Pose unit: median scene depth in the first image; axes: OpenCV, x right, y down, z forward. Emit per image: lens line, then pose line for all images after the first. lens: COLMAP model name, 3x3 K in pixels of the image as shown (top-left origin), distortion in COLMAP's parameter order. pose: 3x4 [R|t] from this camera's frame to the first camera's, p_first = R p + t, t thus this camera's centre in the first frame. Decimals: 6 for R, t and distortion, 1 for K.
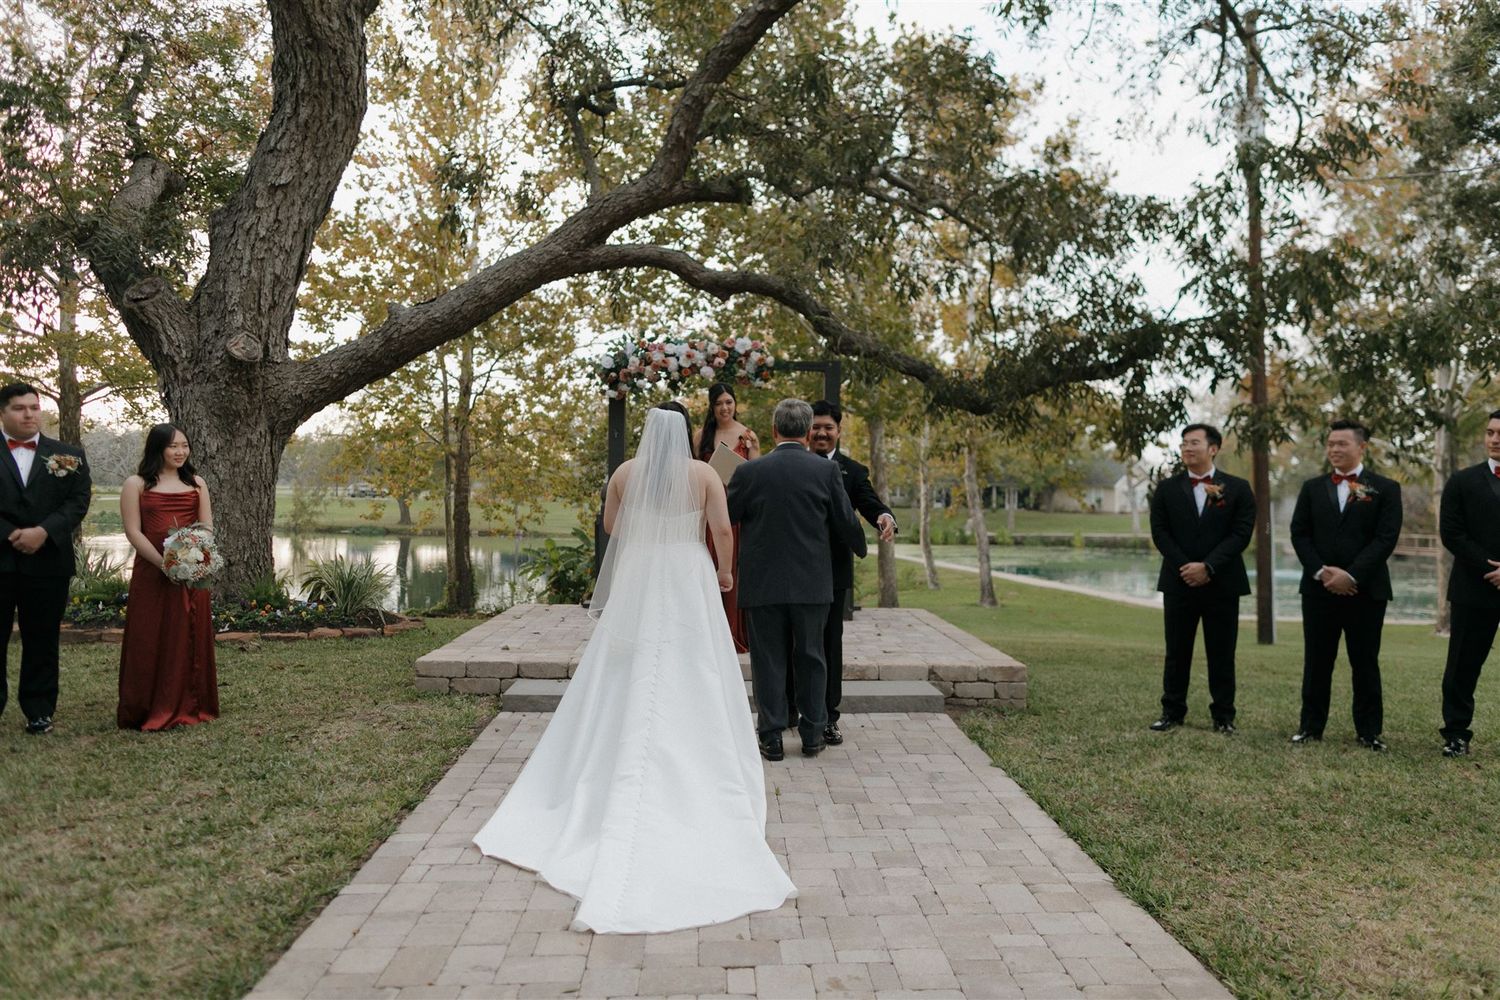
lens RADIAL K [[1017.3, 0, 760.0], [0, 1017.3, 490.8], [0, 0, 1]] dist [0.010410, -0.006694]
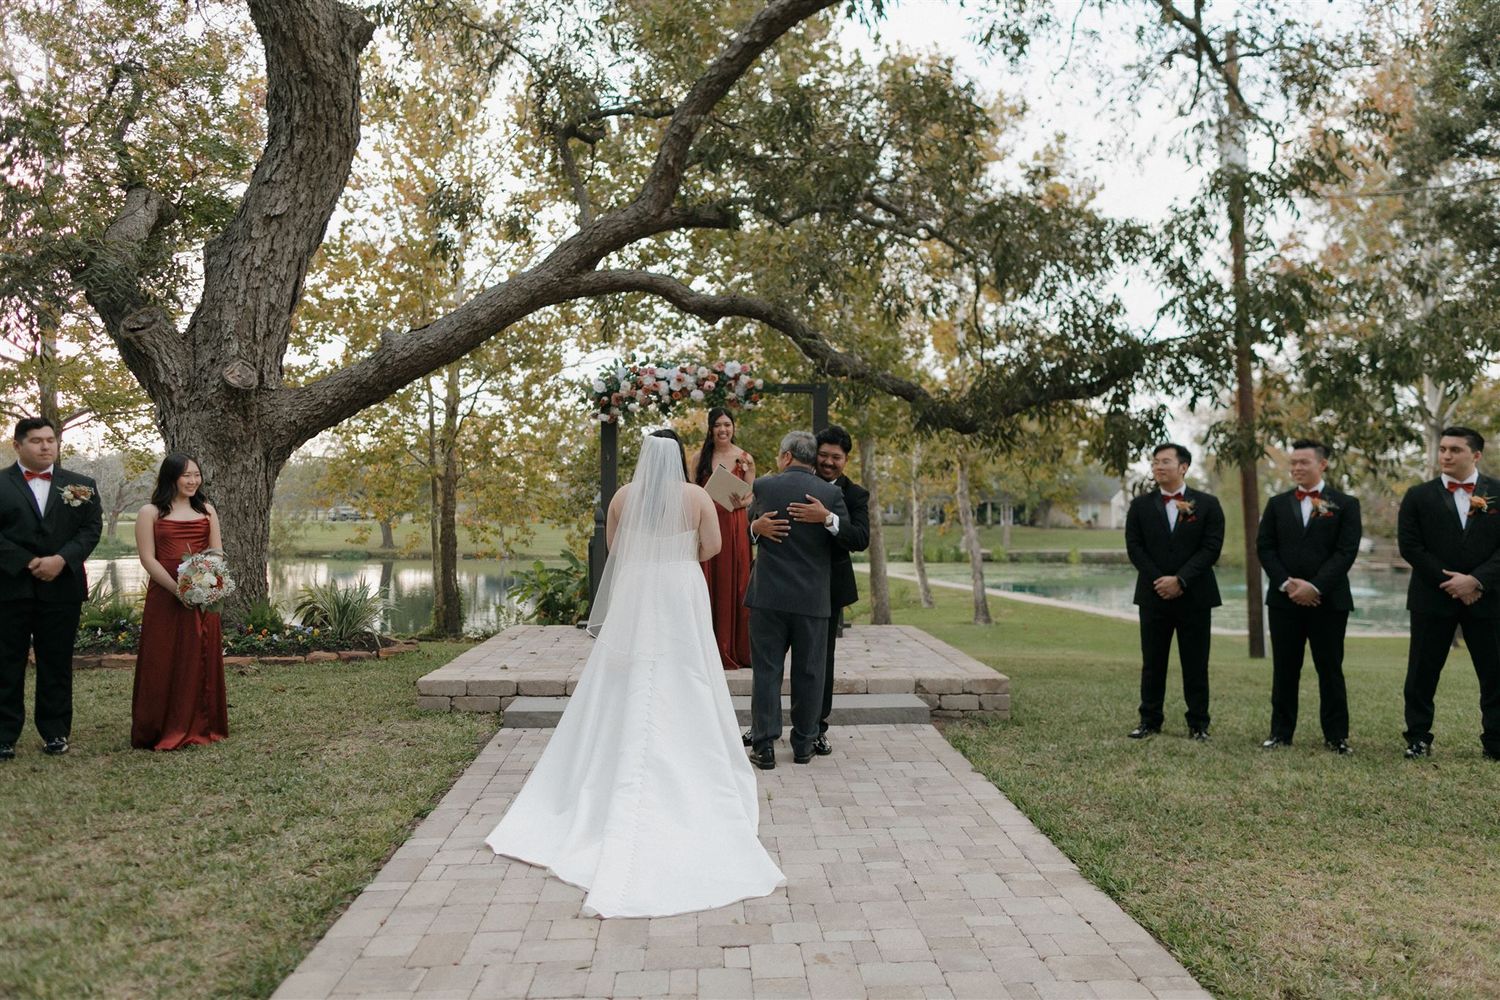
lens RADIAL K [[1041.1, 0, 761.6], [0, 1041.1, 492.8], [0, 0, 1]] dist [0.011223, -0.002897]
pose [[0.999889, -0.010629, 0.010419, 0.000477], [0.010796, 0.999812, -0.016084, -0.001288], [-0.010246, 0.016195, 0.999816, -0.038315]]
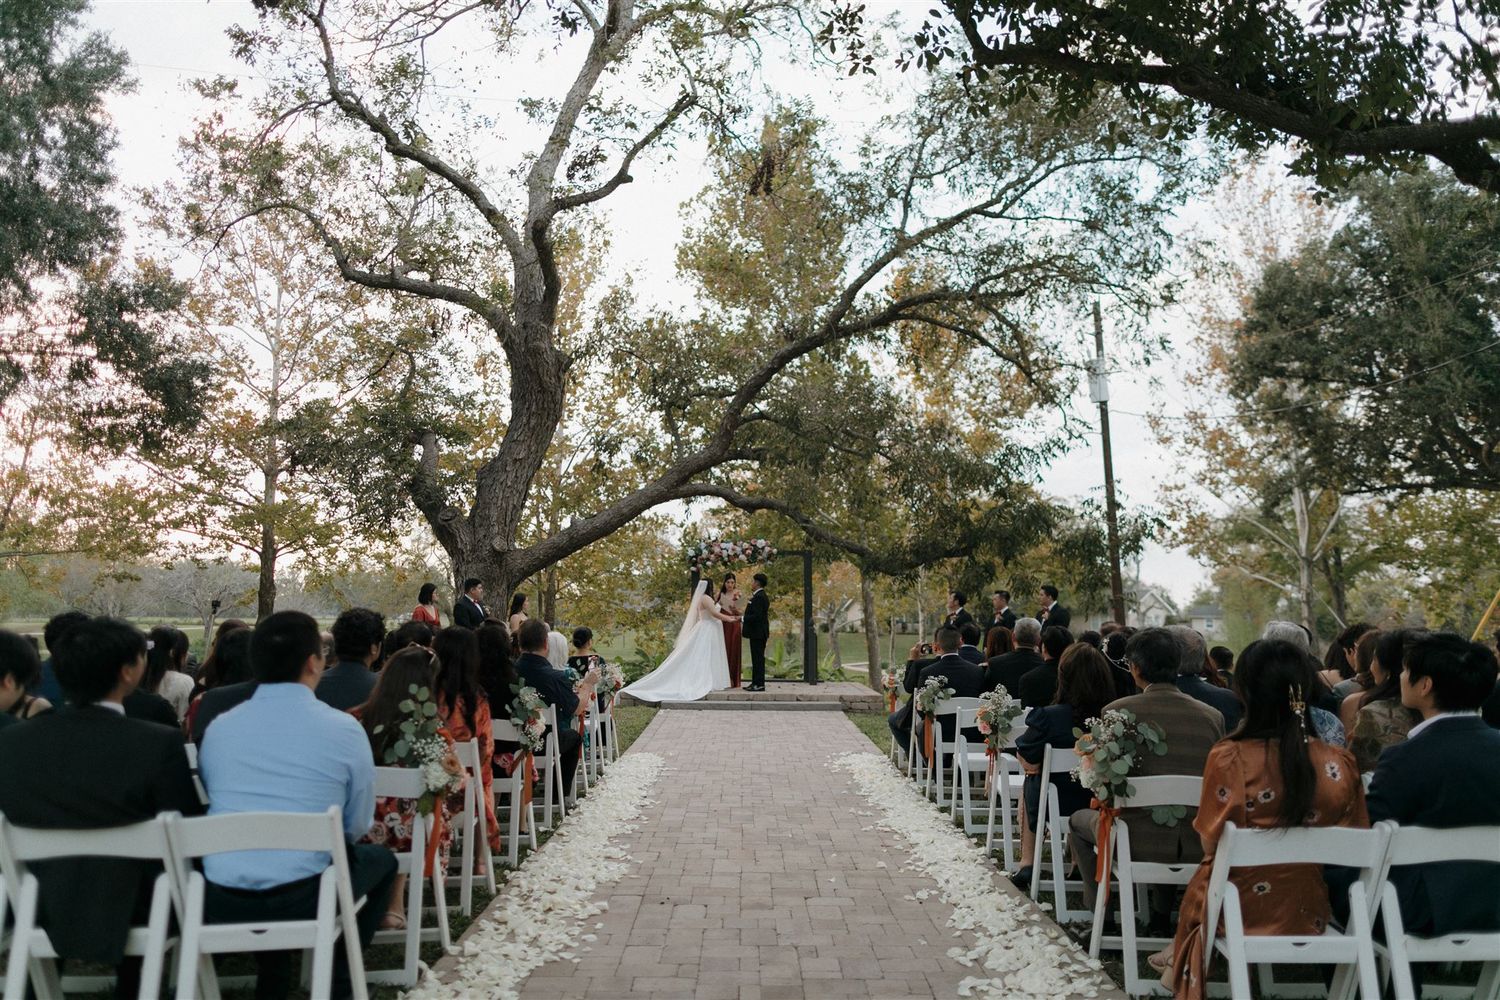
lens RADIAL K [[1041.1, 0, 761.6], [0, 1041.1, 492.8], [0, 0, 1]] dist [0.011223, -0.002897]
pose [[0.999540, -0.009355, -0.028855, 0.039054], [0.005865, 0.992908, -0.118739, -0.002722], [0.029761, 0.118515, 0.992506, -0.894576]]
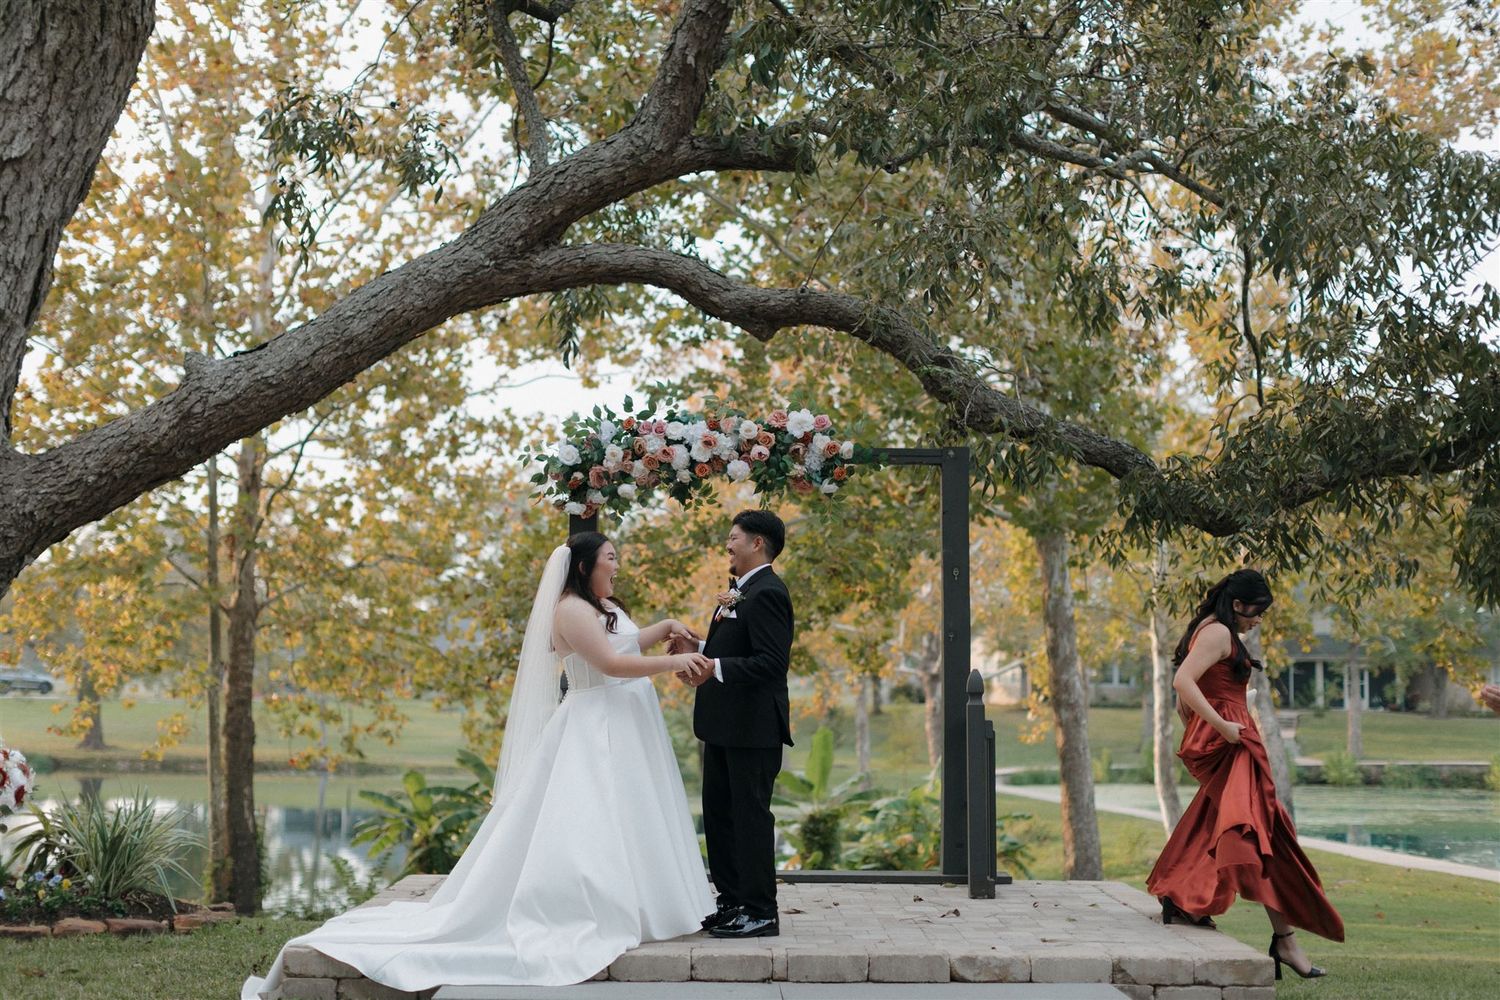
lens RADIAL K [[2156.0, 0, 750.0], [0, 2156.0, 500.0], [0, 0, 1]] dist [0.023587, 0.019129]
pose [[0.999370, -0.009474, -0.034200, -0.003106], [0.006684, 0.996710, -0.080776, 0.000410], [0.034853, 0.080496, 0.996145, -0.207669]]
